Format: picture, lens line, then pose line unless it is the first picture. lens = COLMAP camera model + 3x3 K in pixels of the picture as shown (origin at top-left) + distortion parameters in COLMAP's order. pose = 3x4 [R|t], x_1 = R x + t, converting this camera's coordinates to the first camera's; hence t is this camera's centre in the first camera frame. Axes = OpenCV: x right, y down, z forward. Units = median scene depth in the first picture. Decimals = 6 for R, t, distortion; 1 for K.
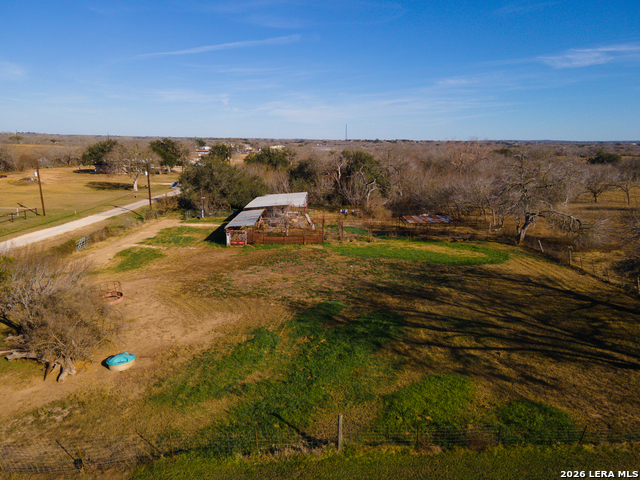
lens RADIAL K [[477.2, 0, 328.6], [0, 477.2, 240.7], [0, 0, 1]] dist [0.046098, -0.007605]
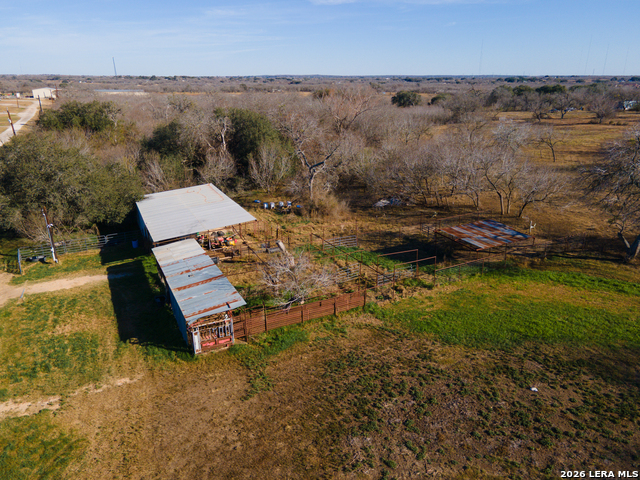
lens RADIAL K [[477.2, 0, 323.5], [0, 477.2, 236.7], [0, 0, 1]] dist [0.046098, -0.007605]
pose [[0.907274, -0.147022, 0.394002, -0.171326], [0.100118, 0.985473, 0.137185, -0.103114], [-0.408448, -0.085017, 0.908814, 0.329095]]
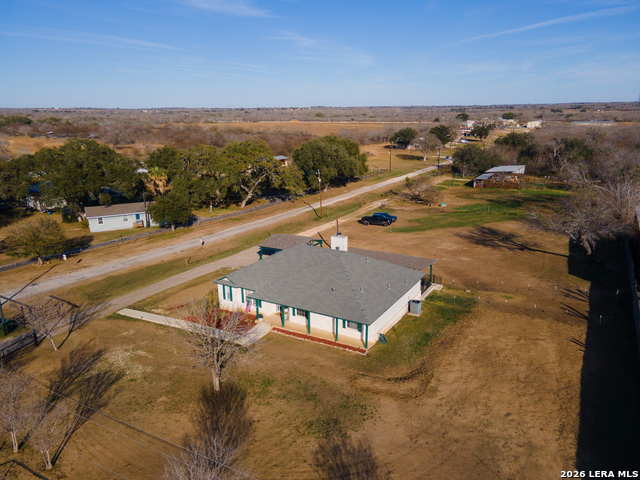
lens RADIAL K [[477.2, 0, 316.5], [0, 477.2, 241.3], [0, 0, 1]] dist [0.046098, -0.007605]
pose [[0.856197, 0.120980, -0.502285, 0.218153], [-0.087795, 0.992127, 0.089307, 0.084033], [0.509135, -0.032367, 0.860078, -0.909512]]
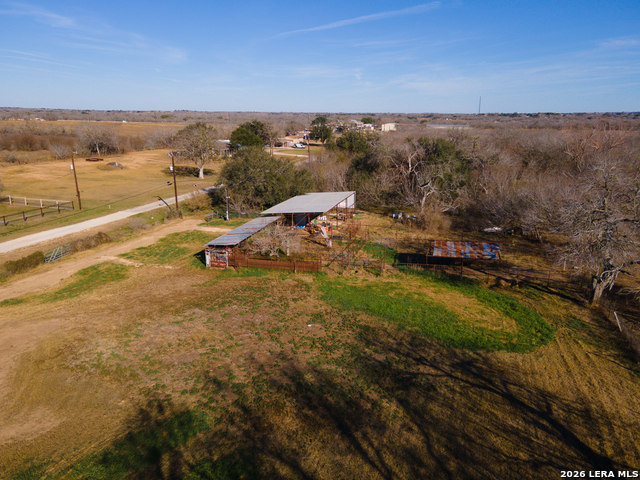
lens RADIAL K [[477.2, 0, 320.2], [0, 477.2, 239.3], [0, 0, 1]] dist [0.046098, -0.007605]
pose [[0.960889, 0.063983, -0.269442, 0.128016], [-0.051061, 0.997196, 0.054705, -0.059631], [0.272187, -0.038808, 0.961461, 0.161317]]
